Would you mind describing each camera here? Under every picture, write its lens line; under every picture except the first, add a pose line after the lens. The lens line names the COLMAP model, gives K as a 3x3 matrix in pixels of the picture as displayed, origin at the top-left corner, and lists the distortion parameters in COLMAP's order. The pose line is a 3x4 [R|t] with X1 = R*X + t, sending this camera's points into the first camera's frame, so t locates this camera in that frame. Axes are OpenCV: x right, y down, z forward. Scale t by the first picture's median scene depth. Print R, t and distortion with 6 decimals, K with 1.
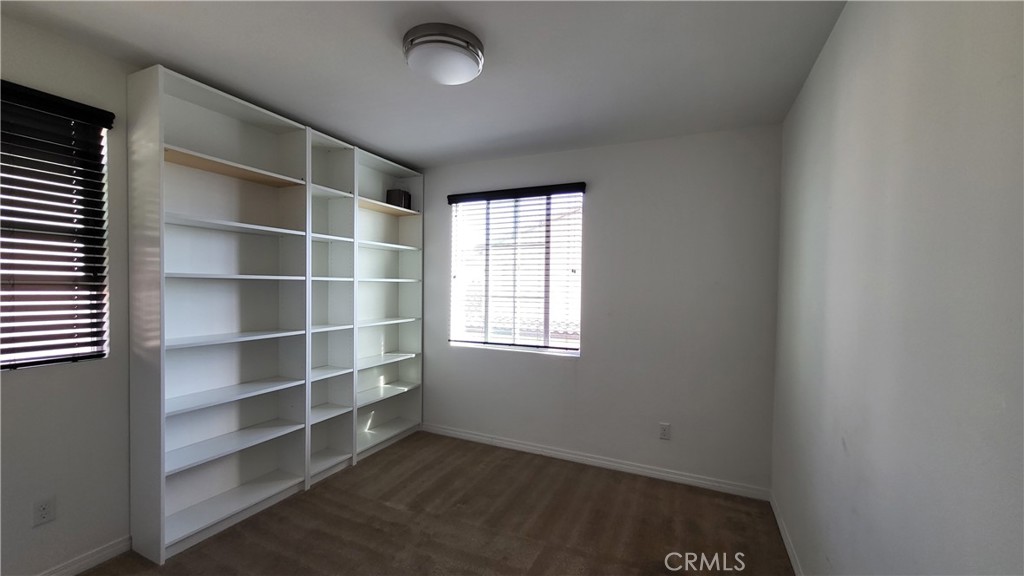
lens RADIAL K [[404.4, 0, 513.6], [0, 404.4, 294.4], [0, 0, 1]] dist [-0.000941, 0.003274]
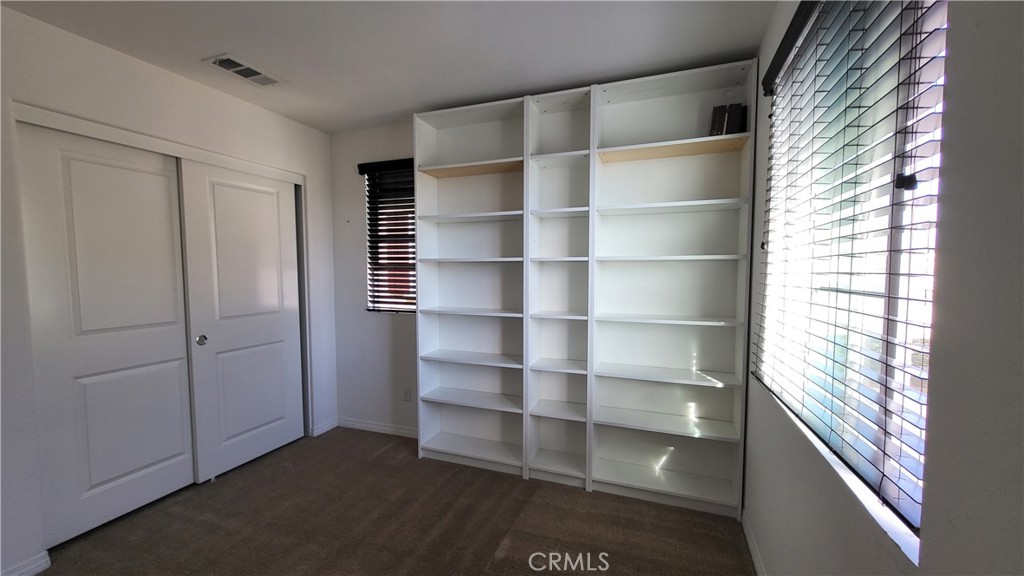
lens RADIAL K [[404.4, 0, 513.6], [0, 404.4, 294.4], [0, 0, 1]] dist [-0.000941, 0.003274]
pose [[0.058606, 0.054318, -0.996802, 0.379092], [-0.019795, 0.998385, 0.053241, -0.008300], [0.998085, 0.016612, 0.059586, 0.799795]]
